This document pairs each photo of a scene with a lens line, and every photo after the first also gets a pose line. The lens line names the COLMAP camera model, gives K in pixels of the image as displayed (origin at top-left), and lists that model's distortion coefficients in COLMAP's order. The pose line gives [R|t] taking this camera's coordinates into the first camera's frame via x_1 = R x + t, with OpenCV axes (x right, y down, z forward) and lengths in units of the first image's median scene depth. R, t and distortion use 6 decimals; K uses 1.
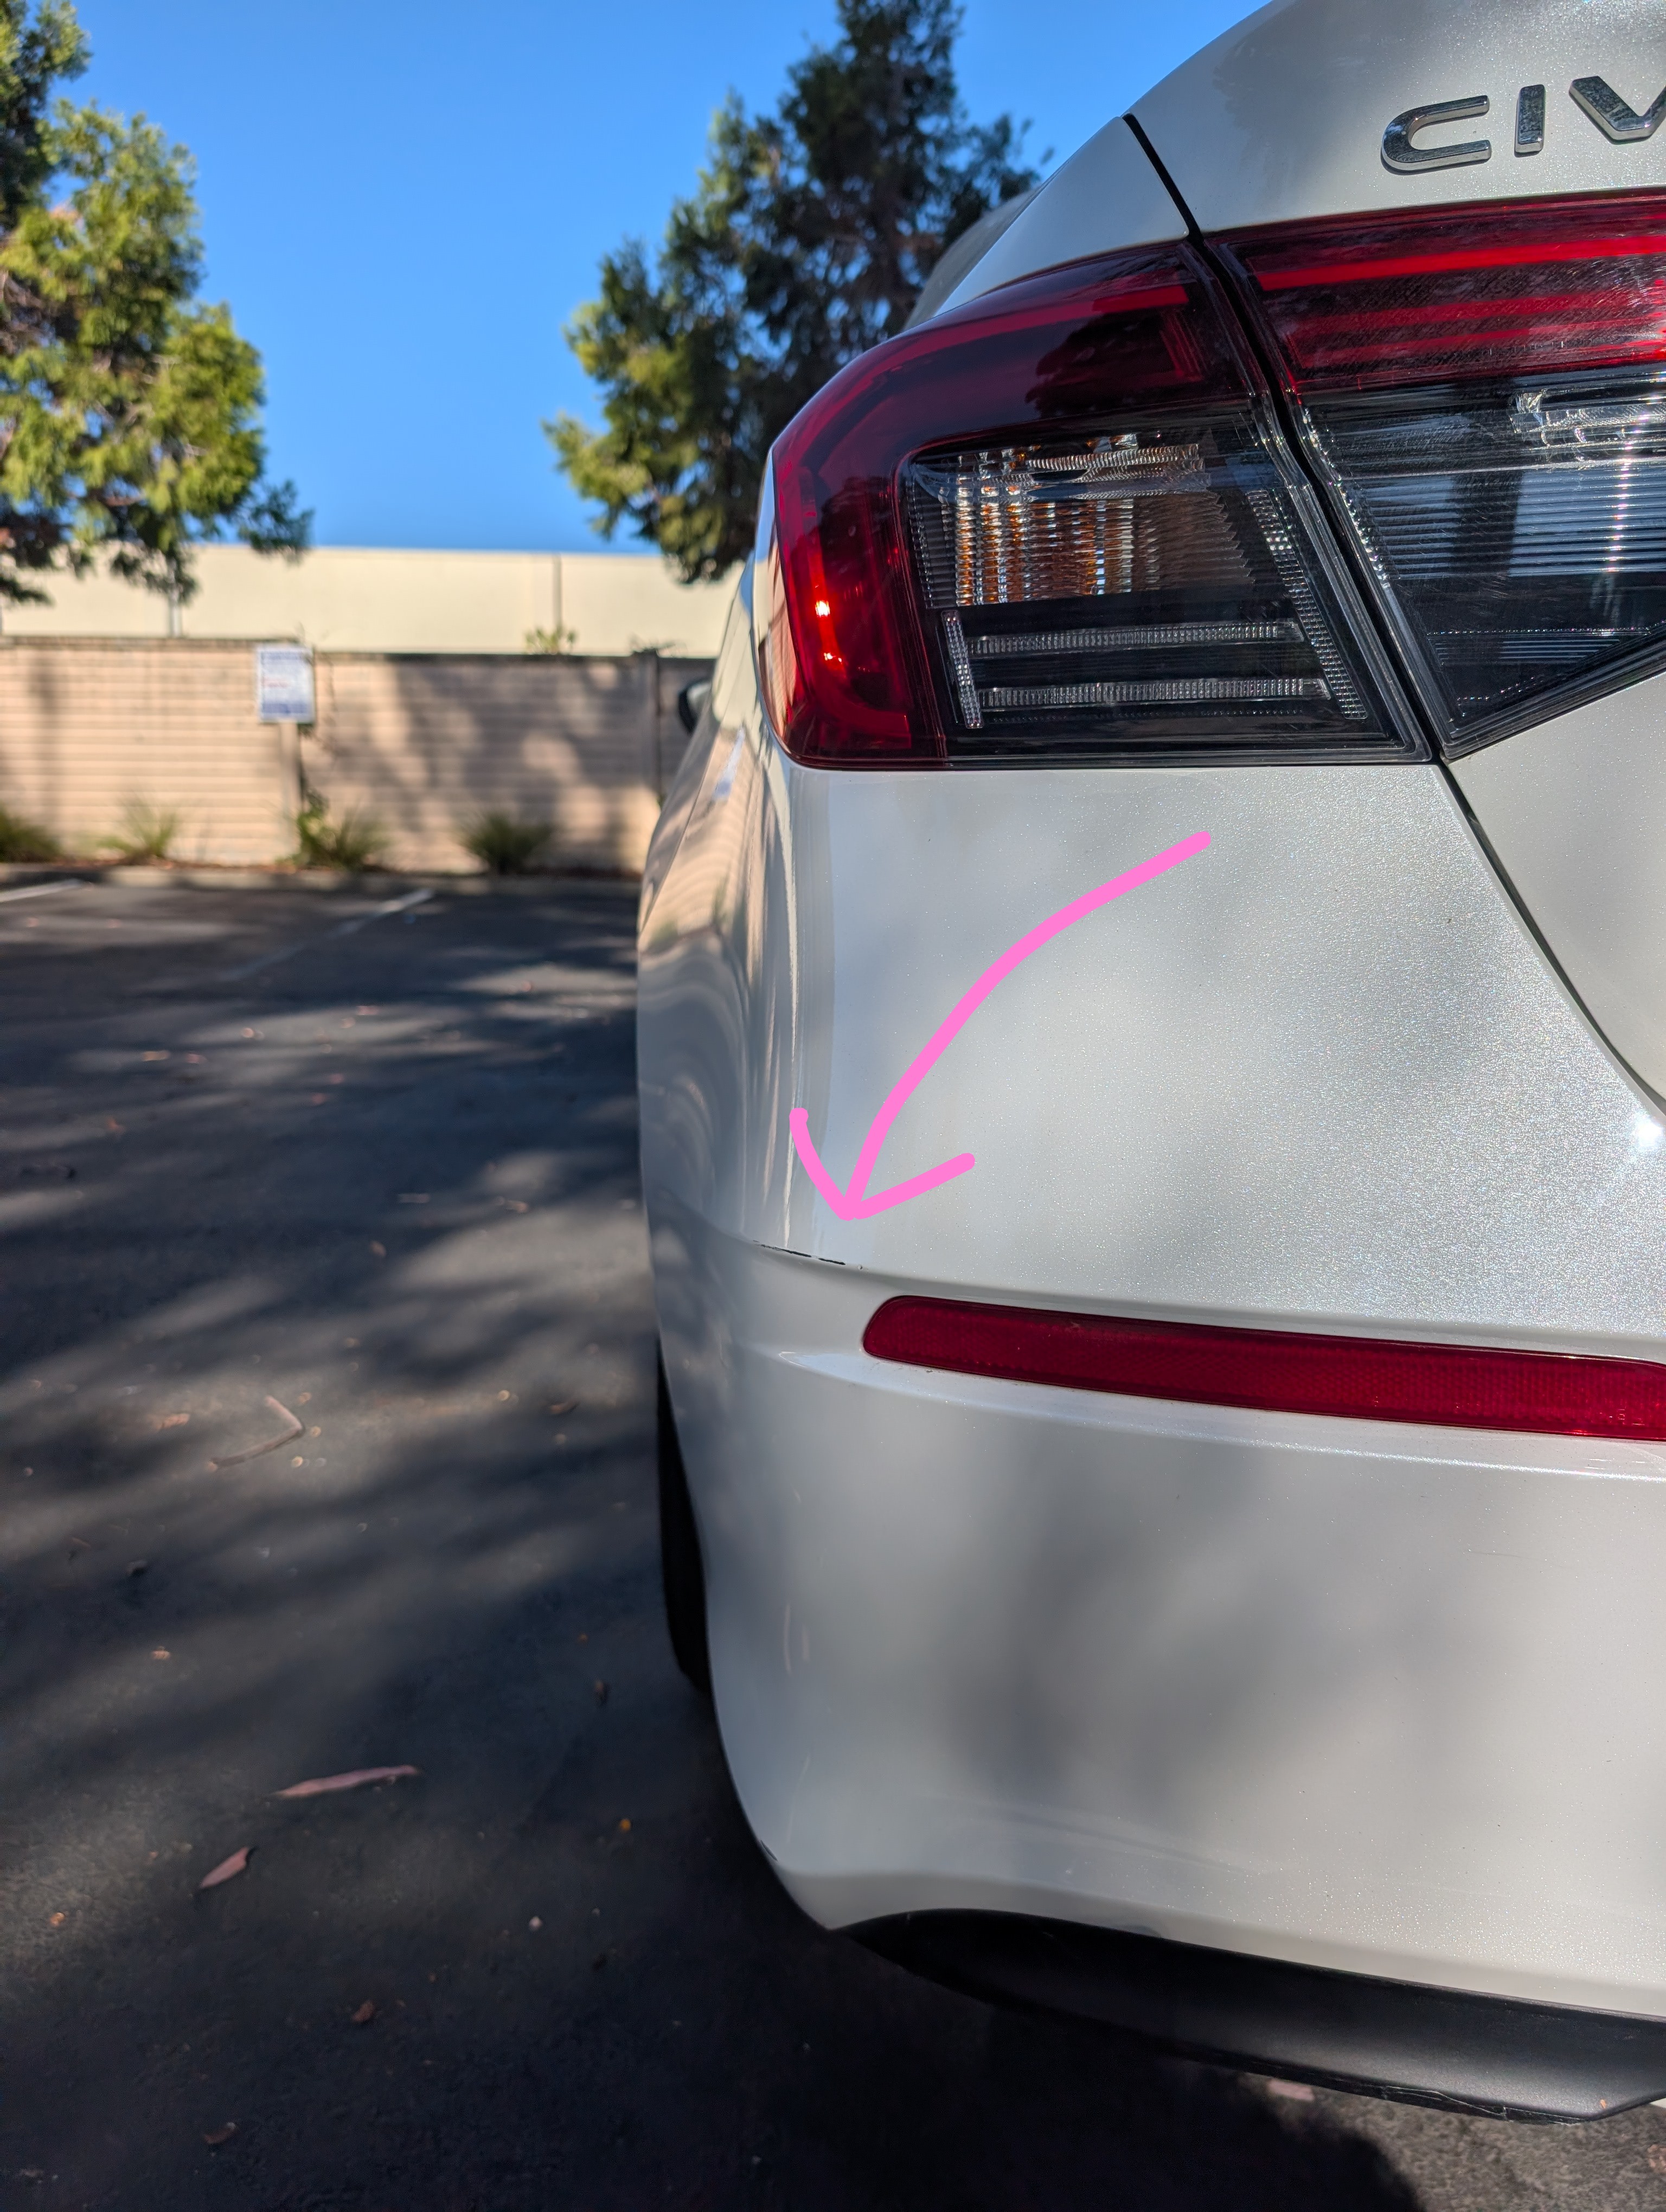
lens RADIAL K [[1582.0, 0, 856.8], [0, 1582.0, 1104.9], [0, 0, 1]] dist [-0.002043, -0.003469]
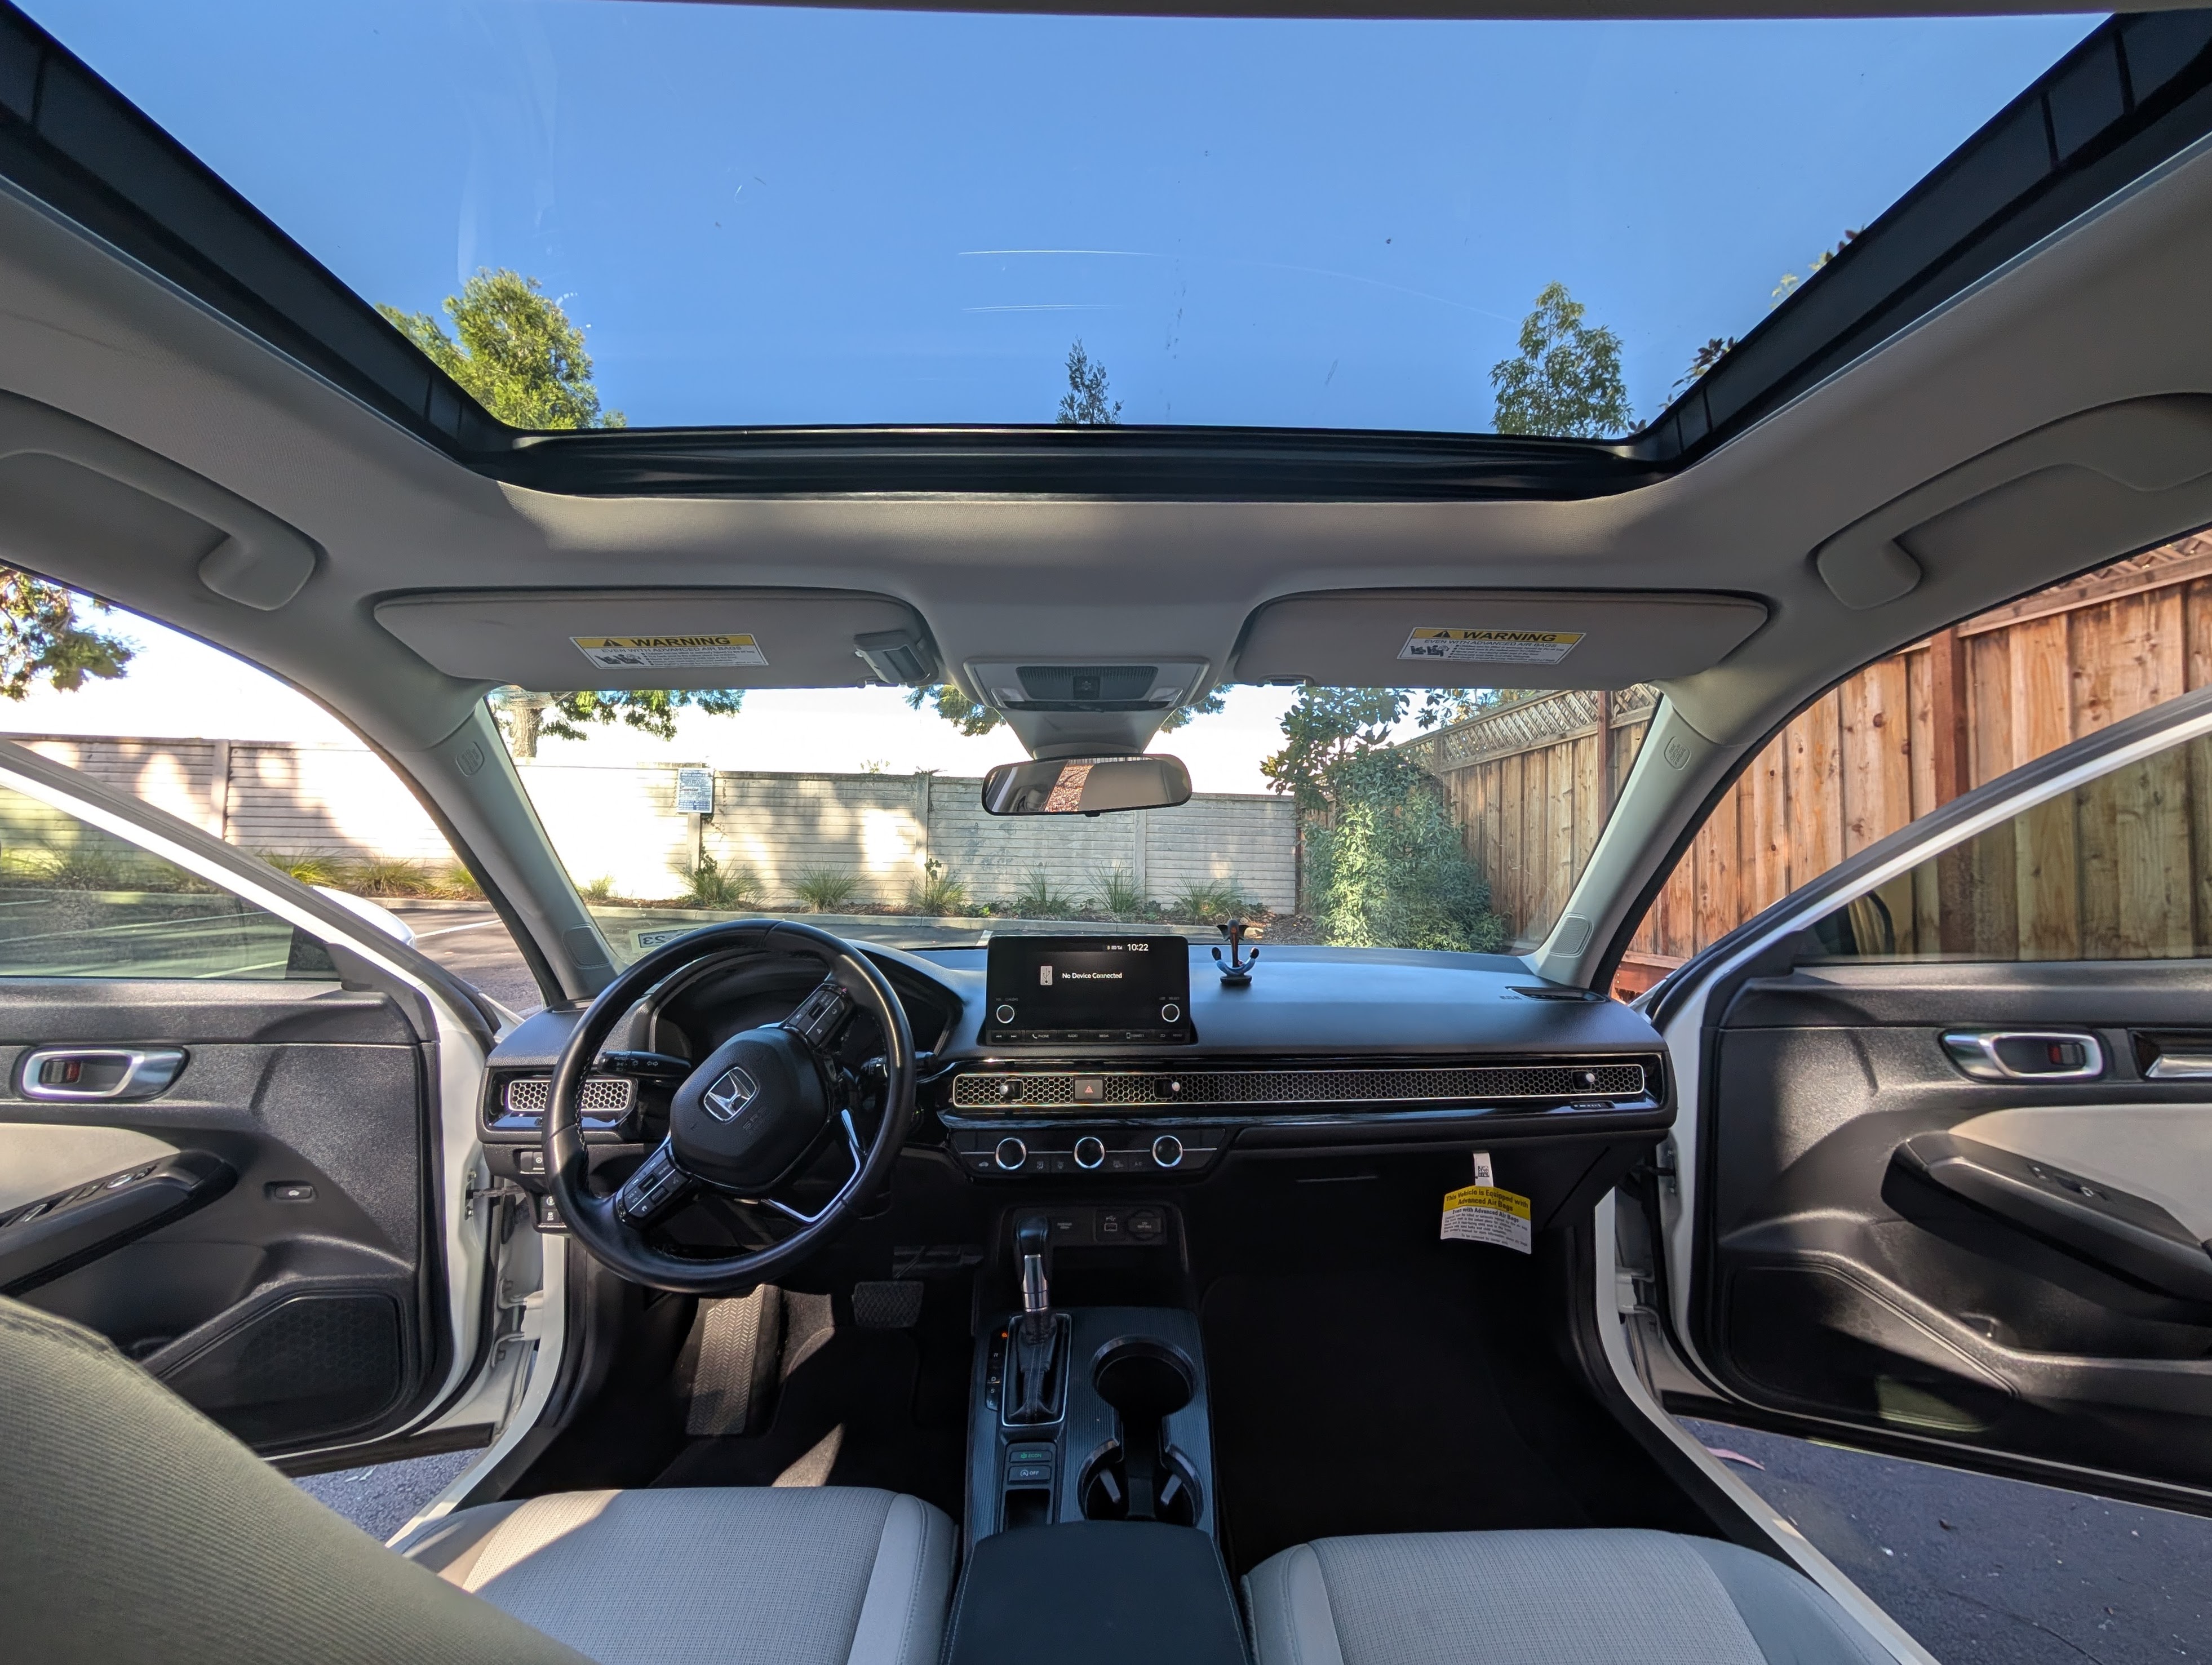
lens RADIAL K [[840.8, 0, 1111.8], [0, 840.8, 840.3], [0, 0, 1]] dist [-0.006231, -0.000193]
pose [[0.999849, 0.014712, 0.009240, 0.046349], [-0.012642, 0.980941, -0.193895, -0.049874], [-0.011917, 0.193749, 0.980979, 0.149399]]
